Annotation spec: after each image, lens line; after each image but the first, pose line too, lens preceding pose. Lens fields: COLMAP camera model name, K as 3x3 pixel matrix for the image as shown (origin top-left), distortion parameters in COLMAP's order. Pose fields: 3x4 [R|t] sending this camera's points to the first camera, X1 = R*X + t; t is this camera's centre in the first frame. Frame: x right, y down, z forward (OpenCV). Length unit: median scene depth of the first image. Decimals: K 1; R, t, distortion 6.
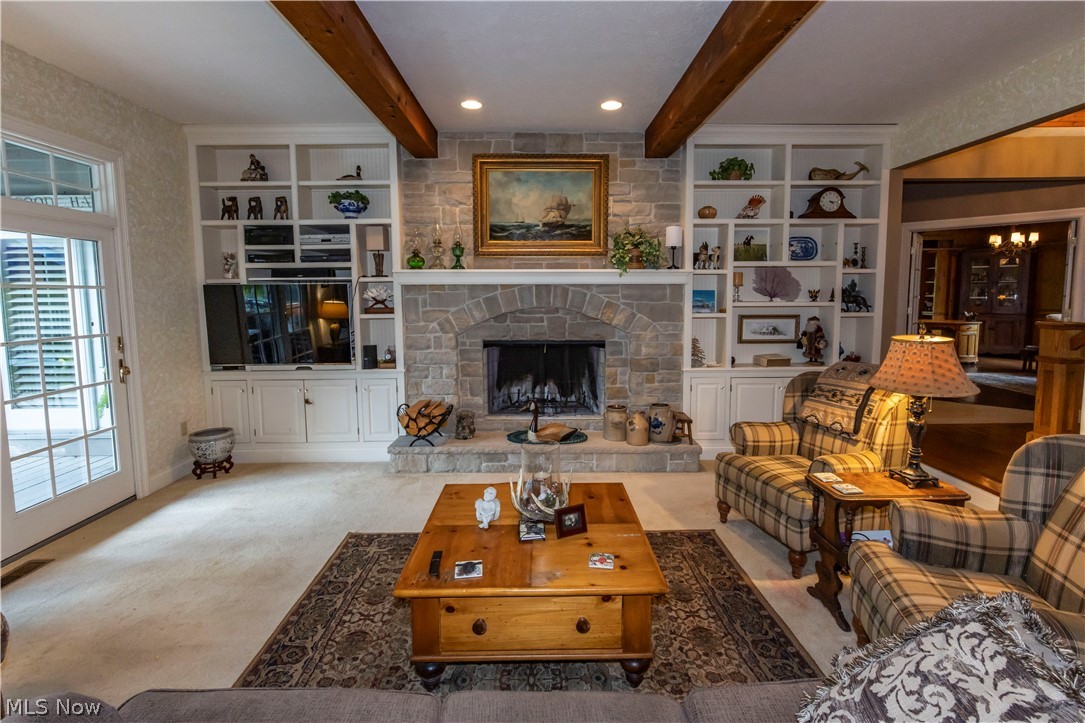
lens RADIAL K [[462.5, 0, 564.9], [0, 462.5, 332.1], [0, 0, 1]] dist [-0.004605, 0.002321]
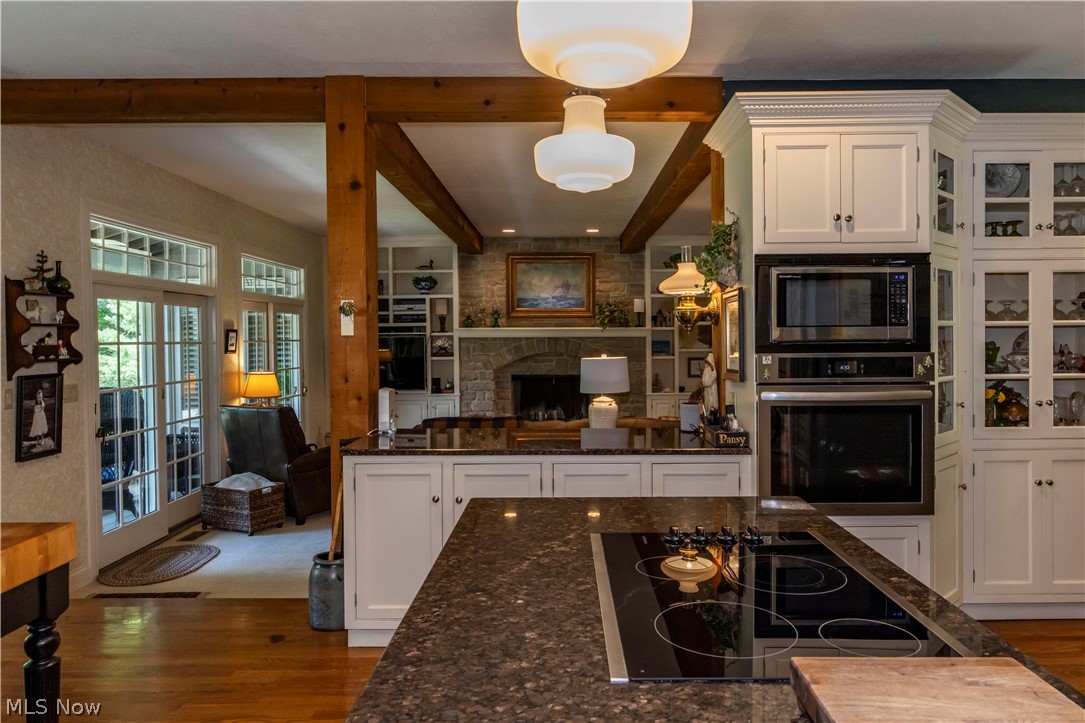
lens RADIAL K [[768.3, 0, 539.2], [0, 768.3, 352.3], [0, 0, 1]] dist [-0.003699, -0.000165]
pose [[0.999686, -0.001355, -0.025034, -0.027446], [-0.000277, 0.997881, -0.065066, 0.108843], [0.025069, 0.065053, 0.997567, -1.494542]]
